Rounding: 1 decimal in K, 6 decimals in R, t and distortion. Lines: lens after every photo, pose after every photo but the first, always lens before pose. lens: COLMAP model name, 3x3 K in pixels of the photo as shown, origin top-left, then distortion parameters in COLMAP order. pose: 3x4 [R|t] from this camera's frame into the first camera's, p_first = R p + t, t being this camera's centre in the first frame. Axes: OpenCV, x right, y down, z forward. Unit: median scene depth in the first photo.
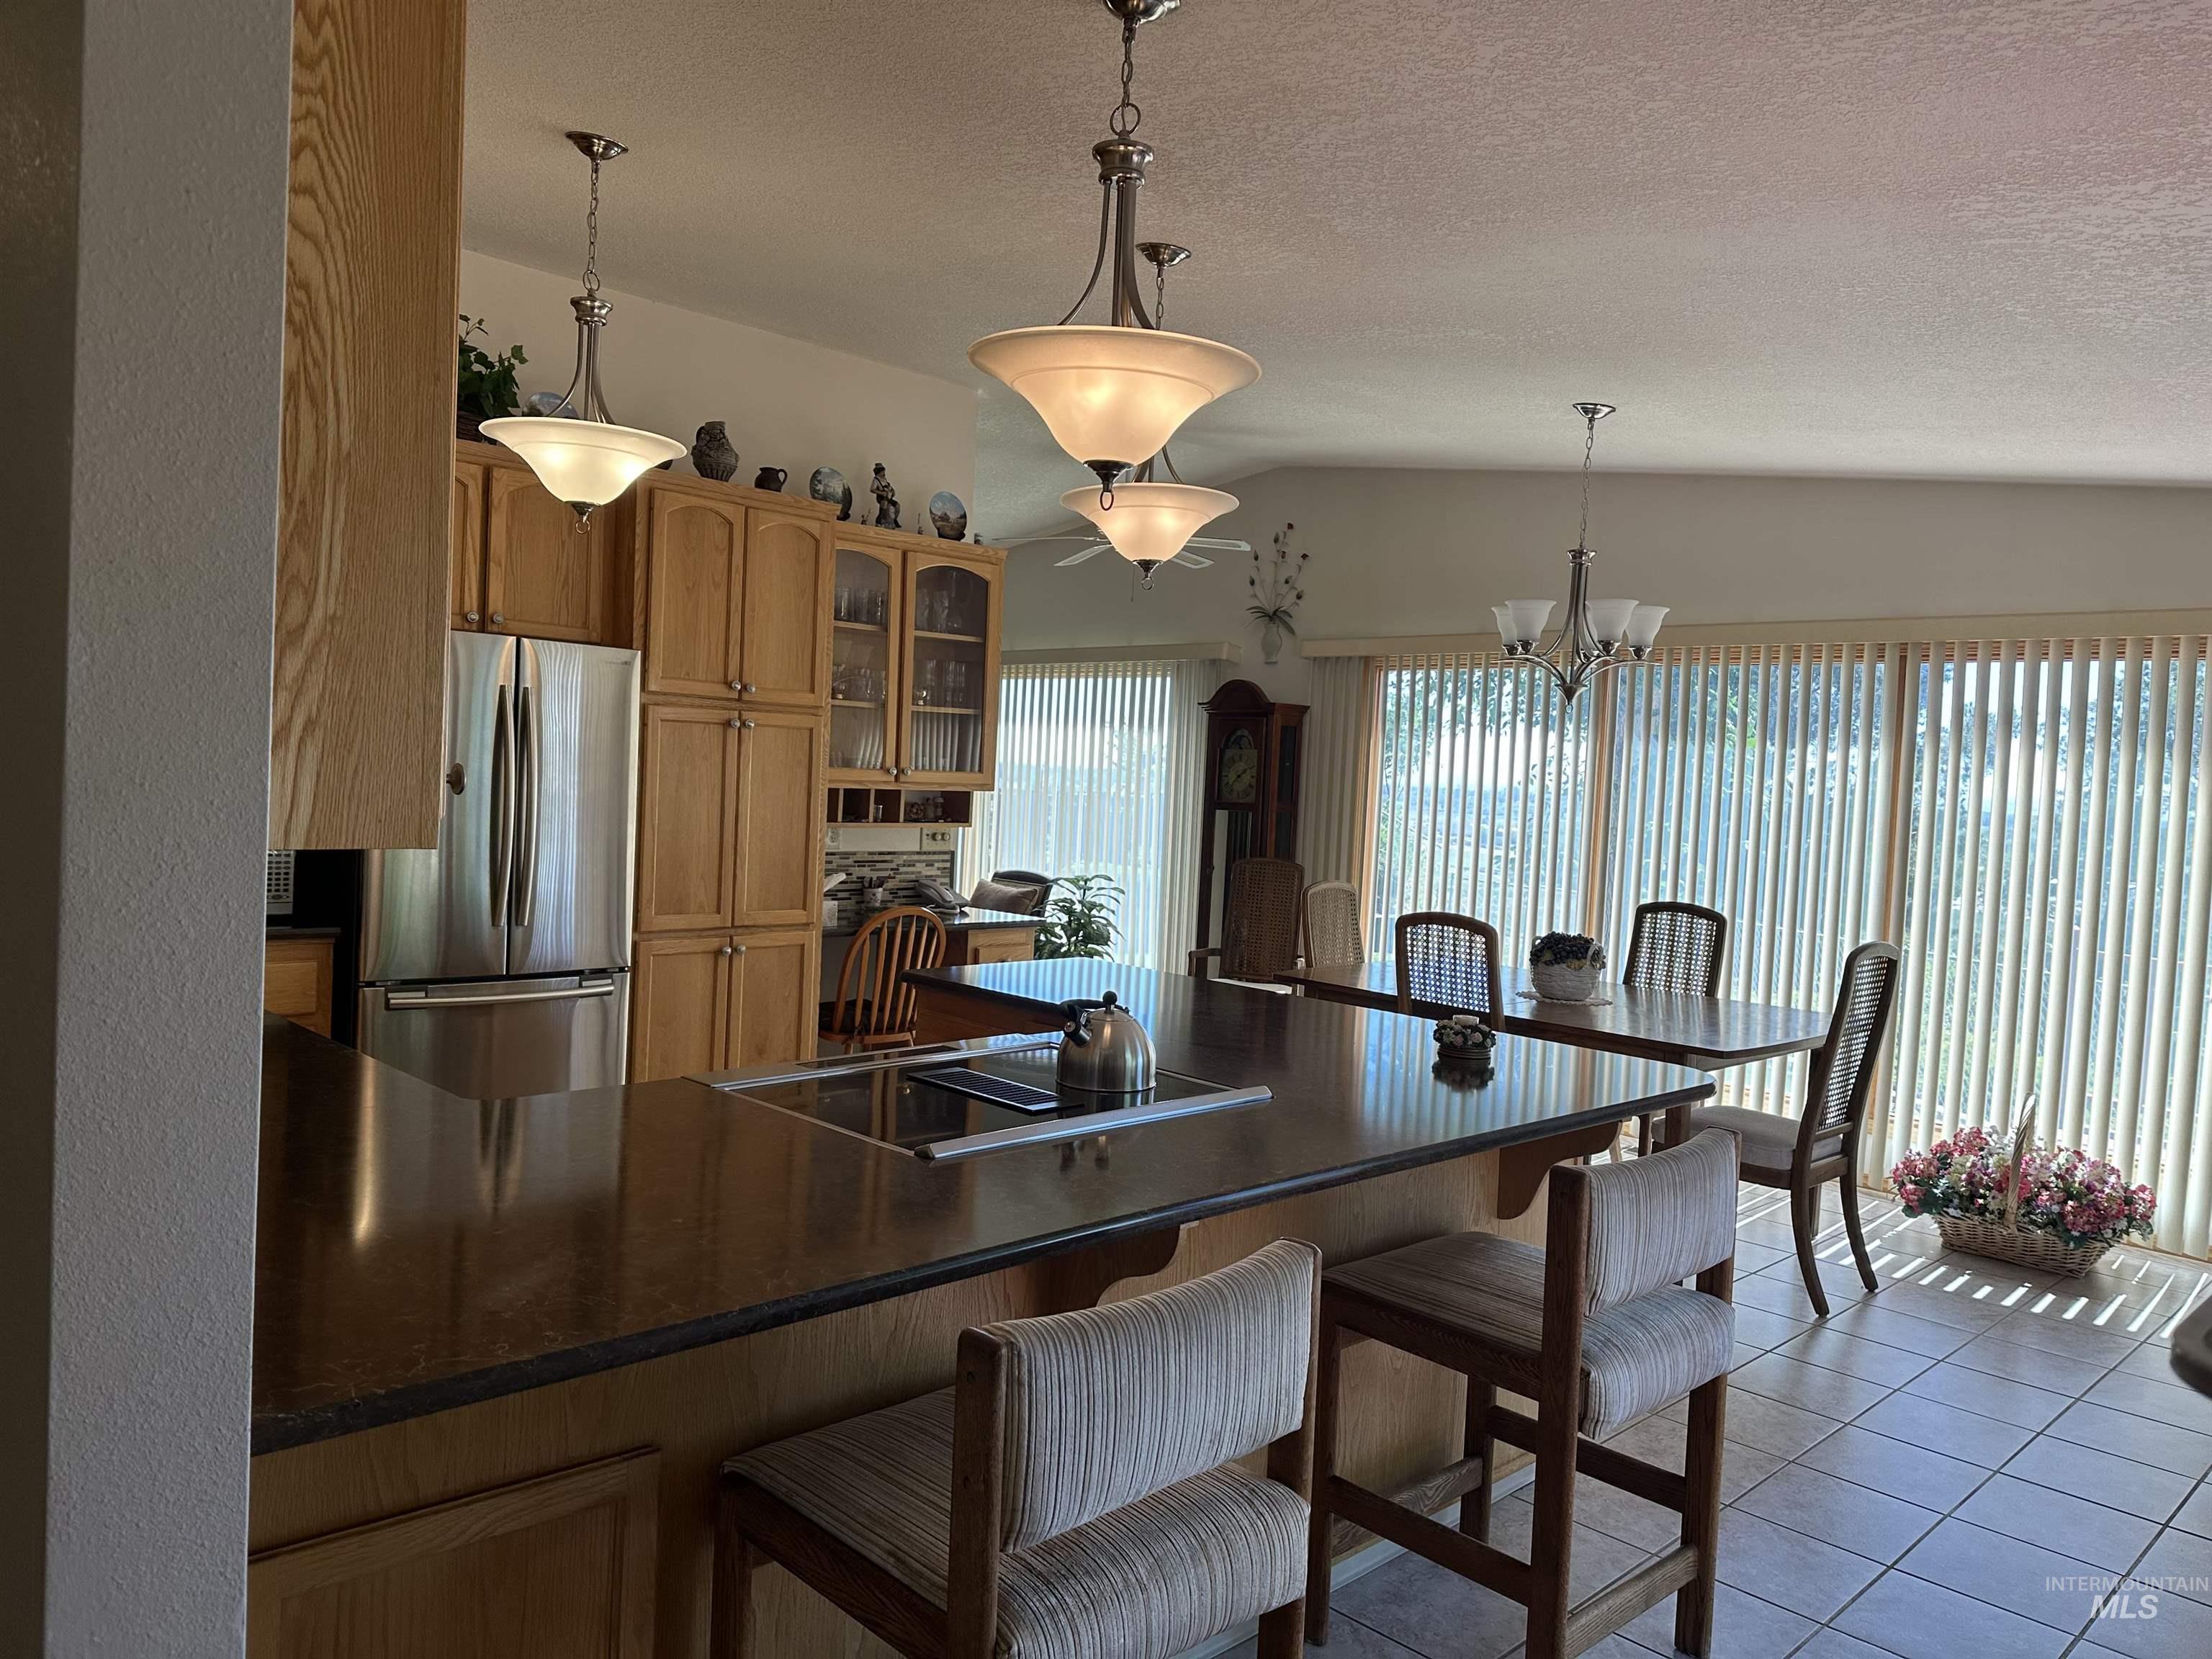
lens RADIAL K [[1564.8, 0, 1106.0], [0, 1564.8, 829.5], [0, 0, 1]] dist [0.029519, -0.006406]
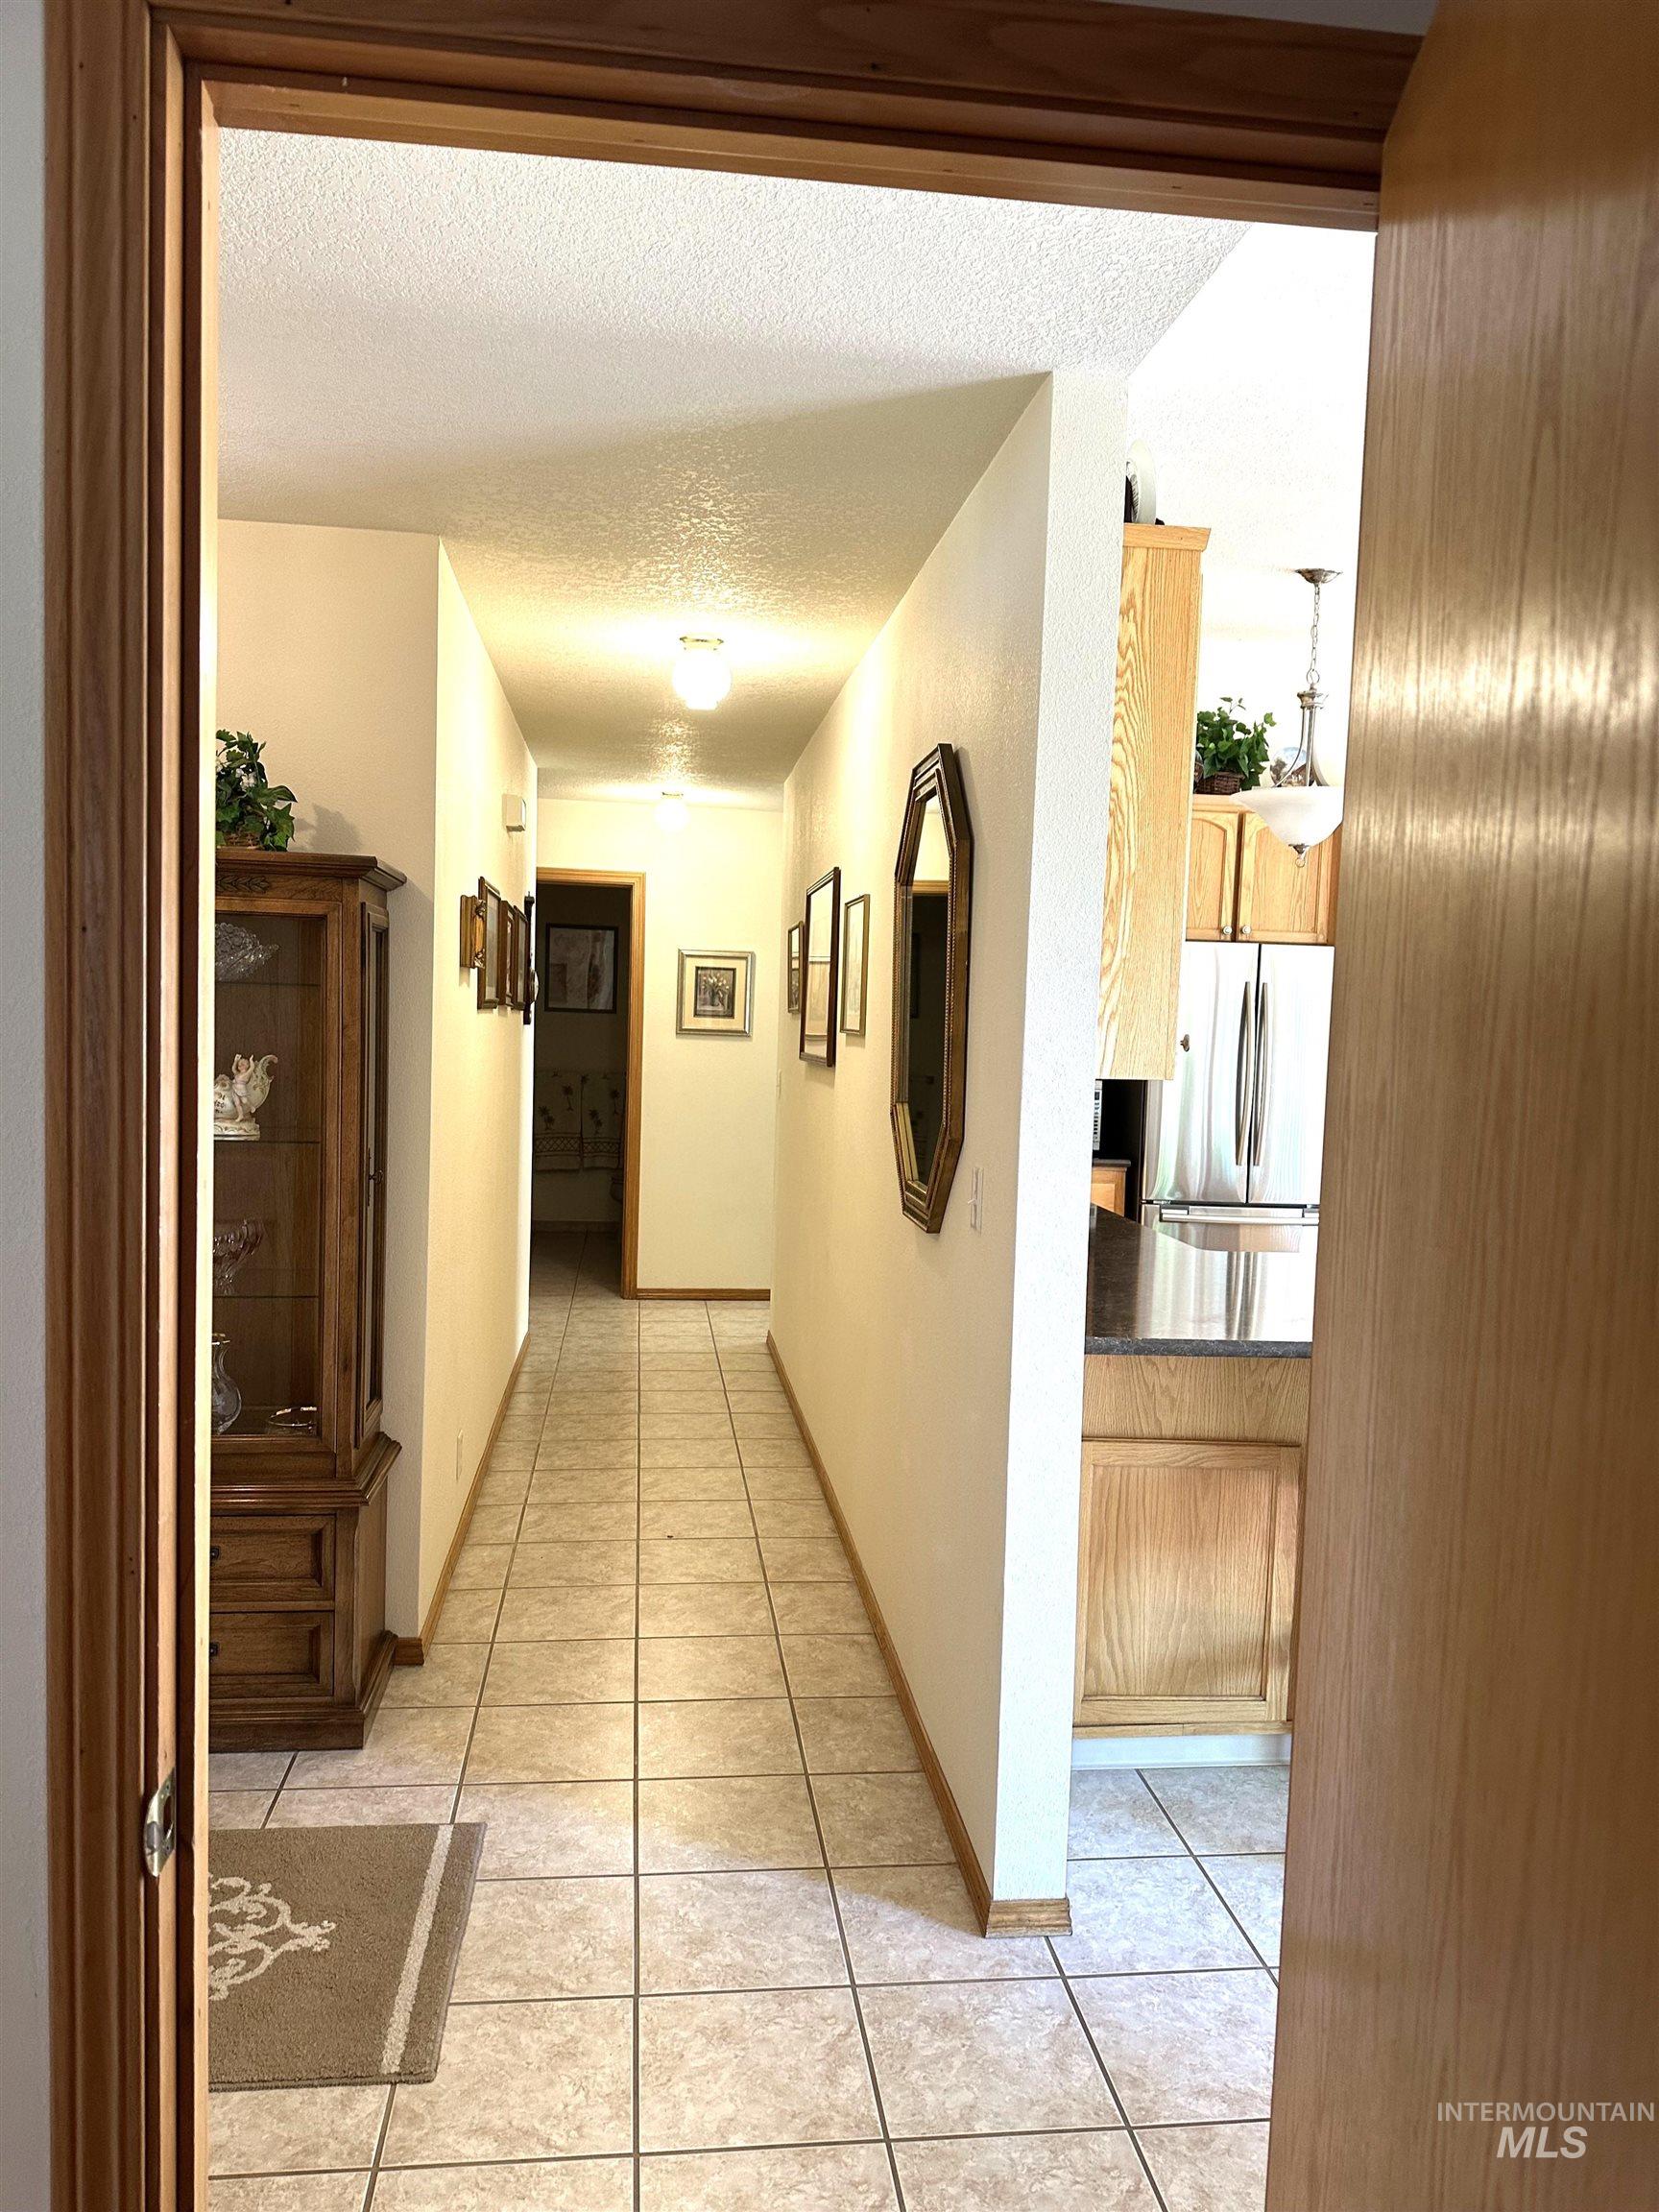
lens RADIAL K [[1564.8, 0, 789.7], [0, 1564.8, 1129.3], [0, 0, 1]] dist [0.029519, -0.006406]
pose [[0.782751, 0.018978, -0.622046, 0.356844], [-0.013332, 0.999817, 0.013726, 0.049733], [0.622193, -0.002451, 0.782860, -0.700842]]
